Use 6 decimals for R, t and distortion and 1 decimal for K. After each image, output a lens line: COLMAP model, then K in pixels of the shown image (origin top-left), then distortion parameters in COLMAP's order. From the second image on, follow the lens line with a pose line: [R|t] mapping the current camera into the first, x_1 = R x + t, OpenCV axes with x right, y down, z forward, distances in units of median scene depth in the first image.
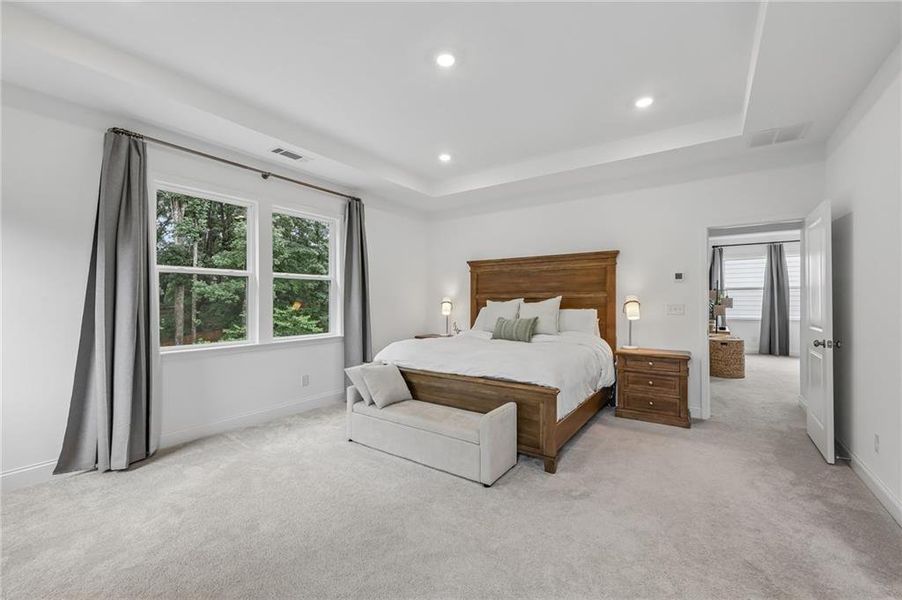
lens RADIAL K [[362.5, 0, 449.0], [0, 362.5, 298.1], [0, 0, 1]] dist [0.000342, 0.000184]
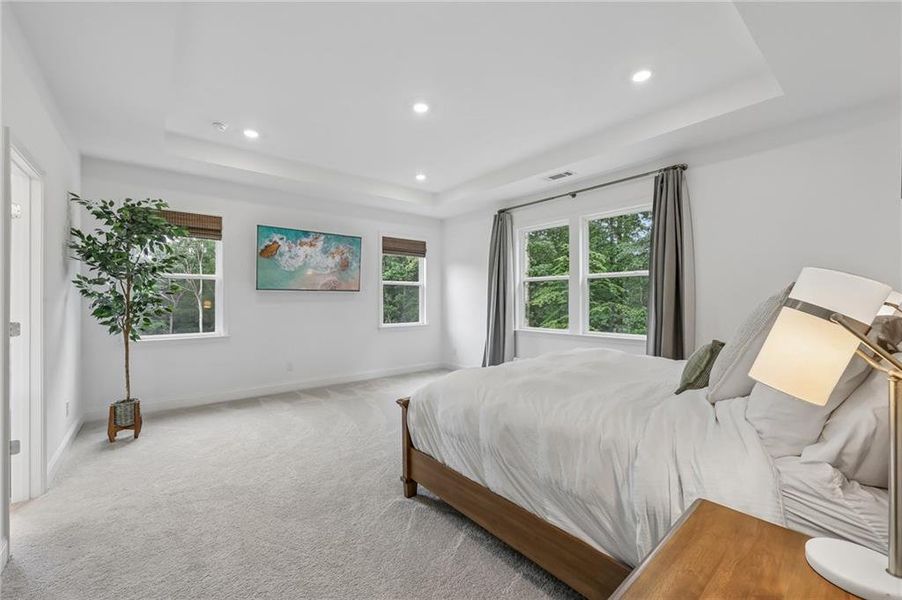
lens RADIAL K [[332.1, 0, 451.0], [0, 332.1, 300.0], [0, 0, 1]] dist [0.000111, 0.000024]
pose [[-0.204385, -0.009954, -0.978840, 0.698464], [0.000874, 0.999946, -0.010351, 0.024430], [0.978890, -0.002971, -0.204365, 0.878743]]
